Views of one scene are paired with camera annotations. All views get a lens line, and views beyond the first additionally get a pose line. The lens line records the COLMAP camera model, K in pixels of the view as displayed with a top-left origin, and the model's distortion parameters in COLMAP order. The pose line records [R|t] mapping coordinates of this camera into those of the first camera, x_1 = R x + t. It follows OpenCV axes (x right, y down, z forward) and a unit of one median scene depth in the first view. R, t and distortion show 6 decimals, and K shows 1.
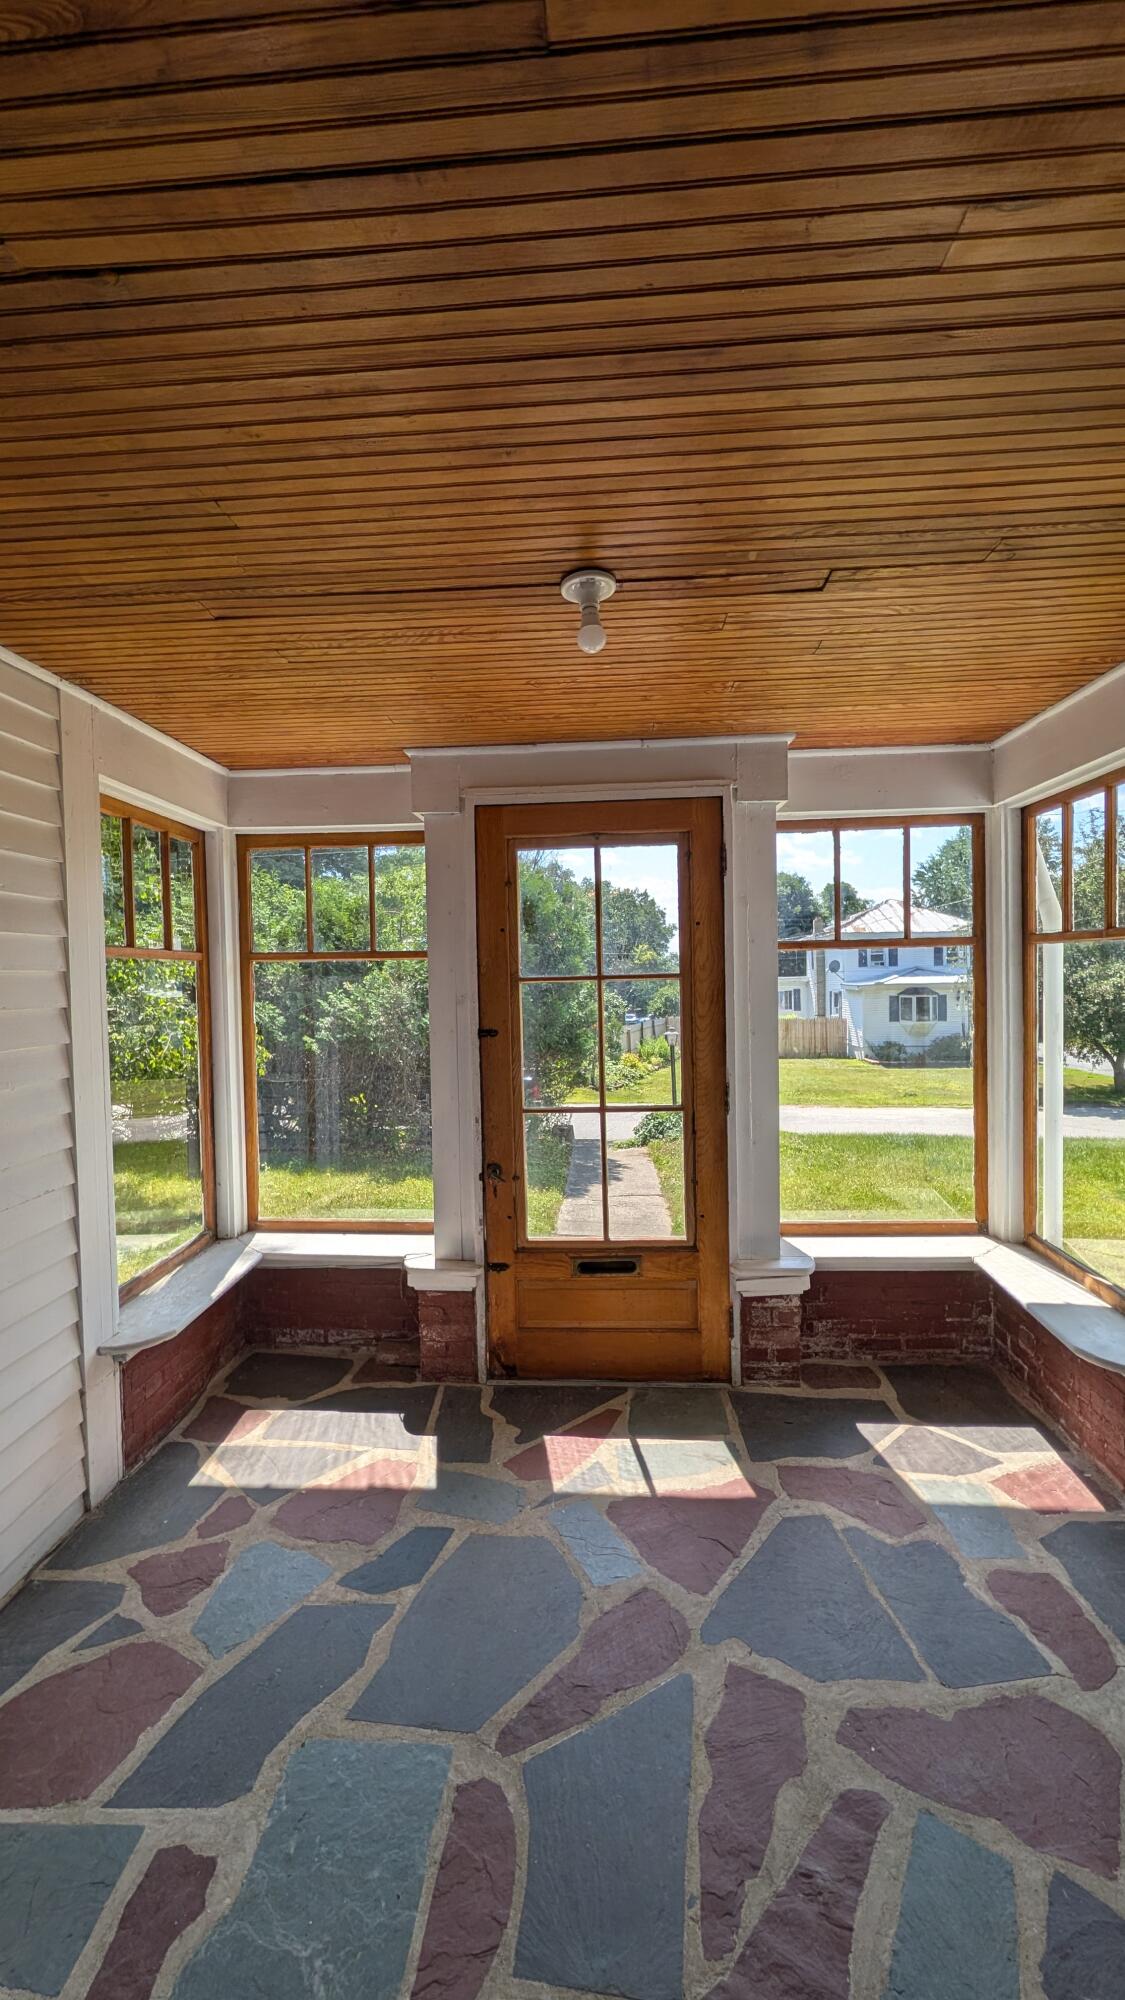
lens RADIAL K [[766.2, 0, 555.0], [0, 766.2, 1006.7], [0, 0, 1]] dist [0.000045, -0.000179]
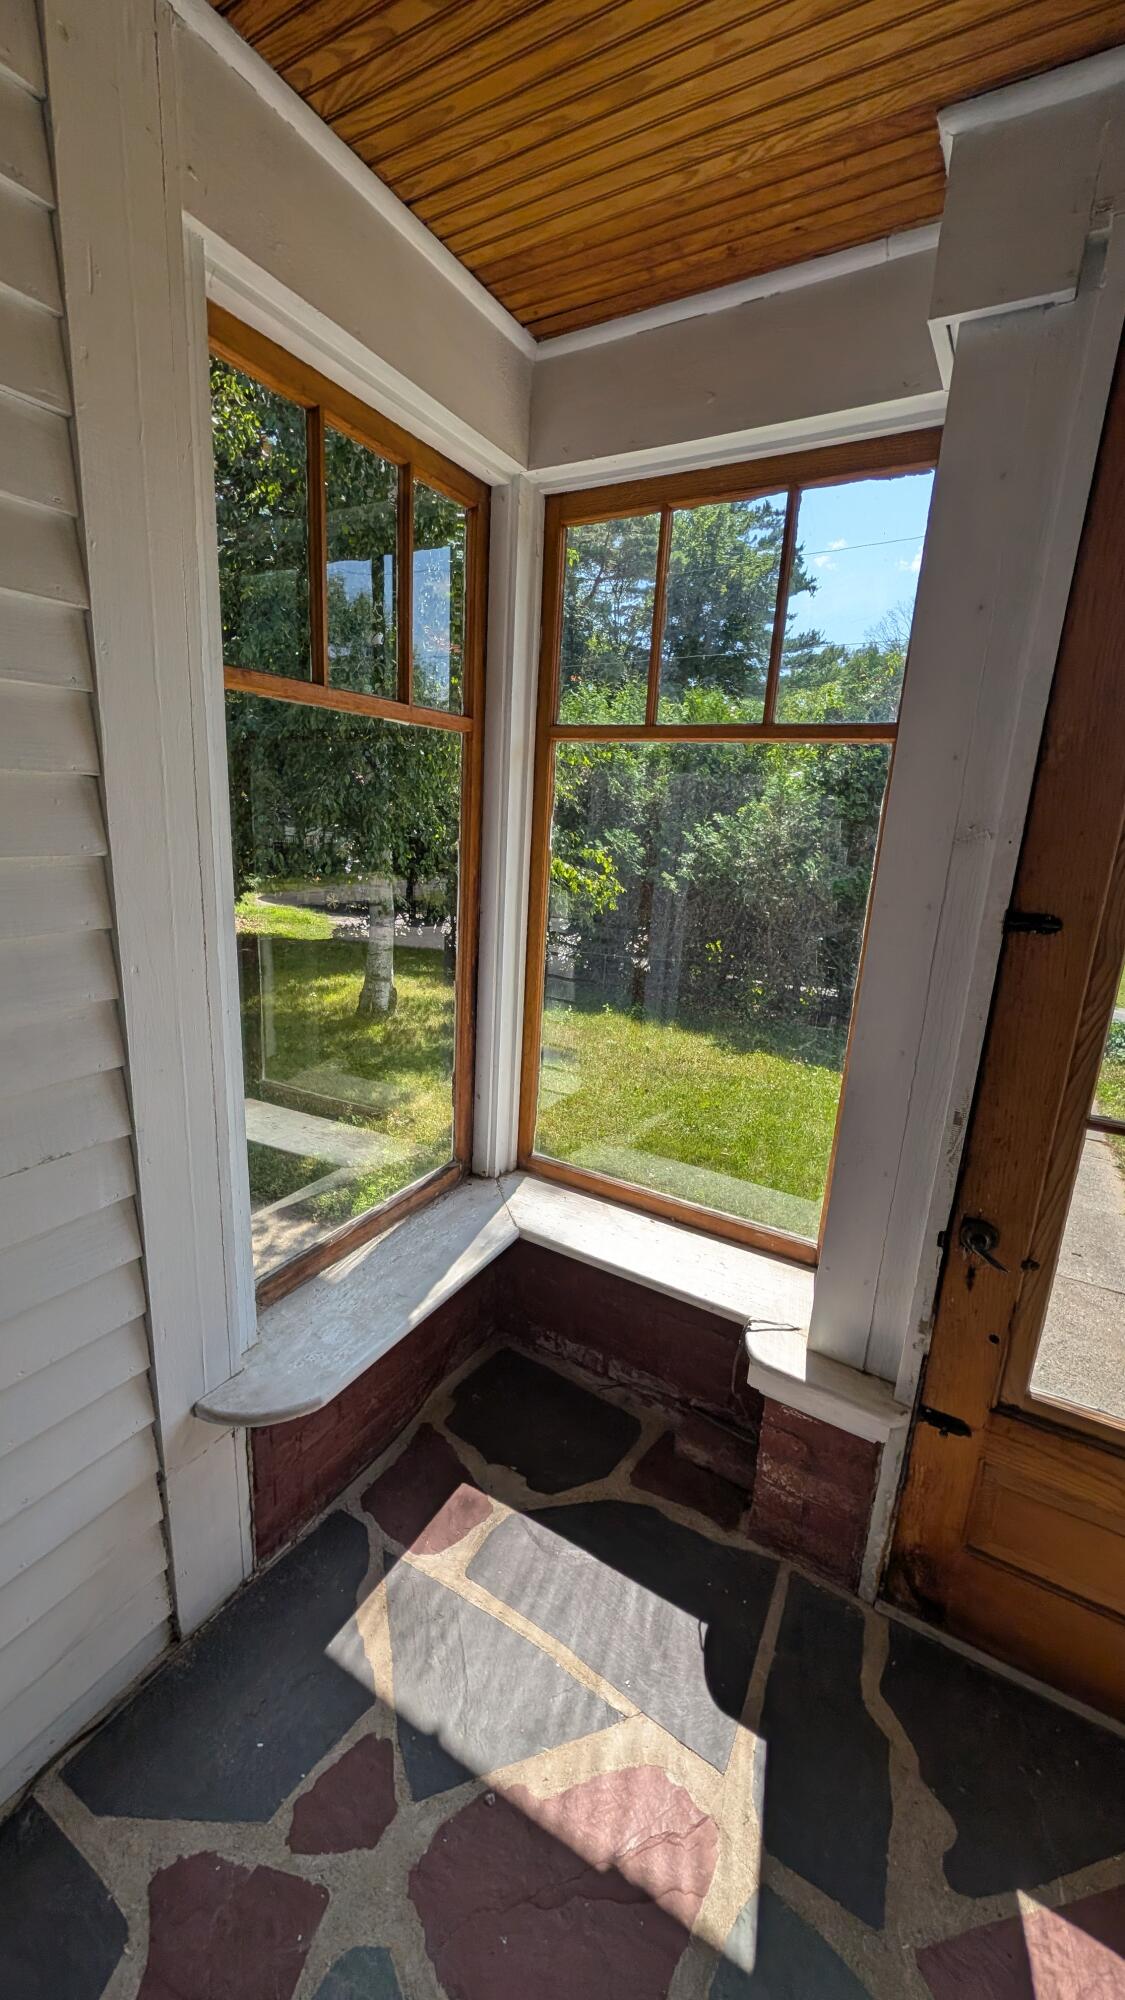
lens RADIAL K [[766.2, 0, 555.0], [0, 766.2, 1006.7], [0, 0, 1]] dist [0.000045, -0.000179]
pose [[0.889066, 0.171435, -0.424465, -0.130407], [-0.080746, 0.971419, 0.223215, 0.007678], [0.450601, -0.164179, 0.877499, 0.522284]]
